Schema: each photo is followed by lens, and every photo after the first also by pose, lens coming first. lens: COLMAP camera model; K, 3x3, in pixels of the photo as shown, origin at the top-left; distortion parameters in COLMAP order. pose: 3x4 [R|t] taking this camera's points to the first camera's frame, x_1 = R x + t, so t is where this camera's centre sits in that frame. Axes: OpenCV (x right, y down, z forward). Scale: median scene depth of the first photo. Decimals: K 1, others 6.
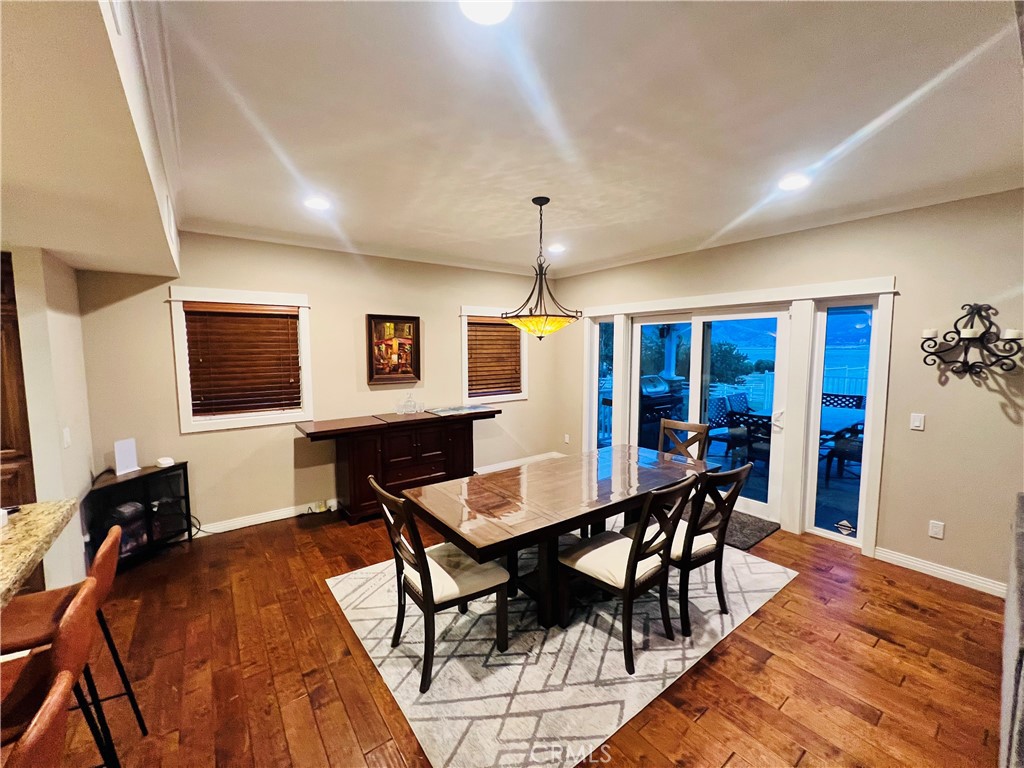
lens RADIAL K [[412.7, 0, 511.7], [0, 412.7, 380.9], [0, 0, 1]] dist [-0.001378, 0.000118]
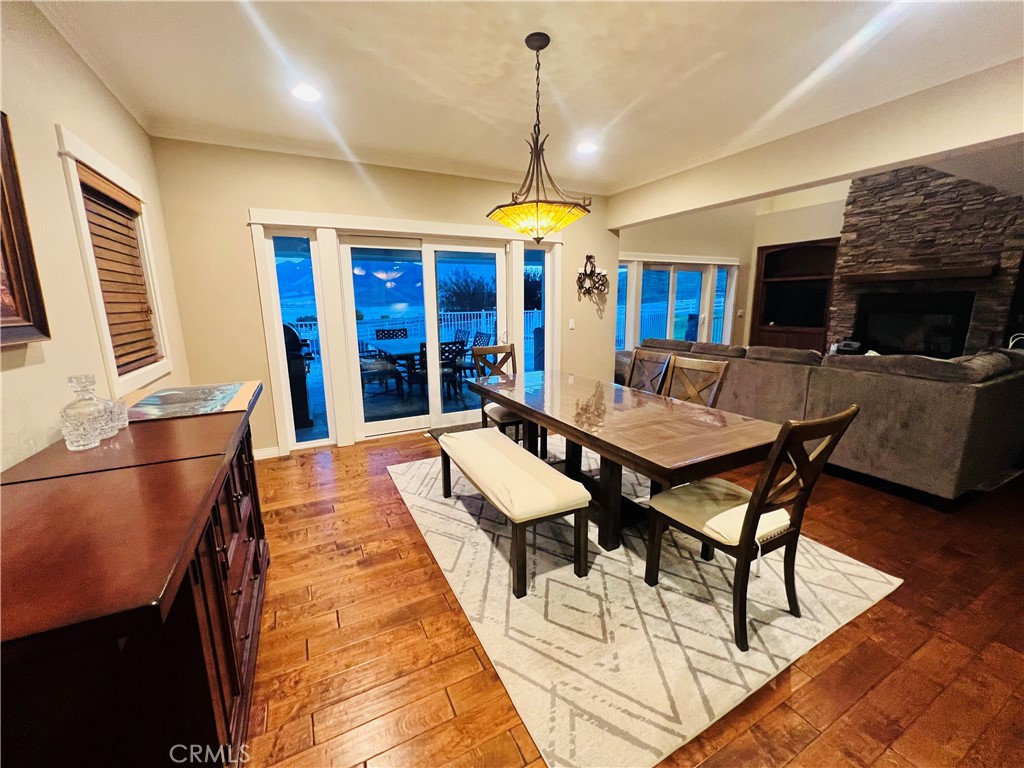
lens RADIAL K [[412.7, 0, 511.7], [0, 412.7, 380.9], [0, 0, 1]] dist [-0.001378, 0.000118]
pose [[0.164799, -0.183872, 0.969037, -0.771997], [0.093083, 0.980984, 0.170309, 0.017510], [-0.981925, 0.062134, 0.178781, 0.991323]]
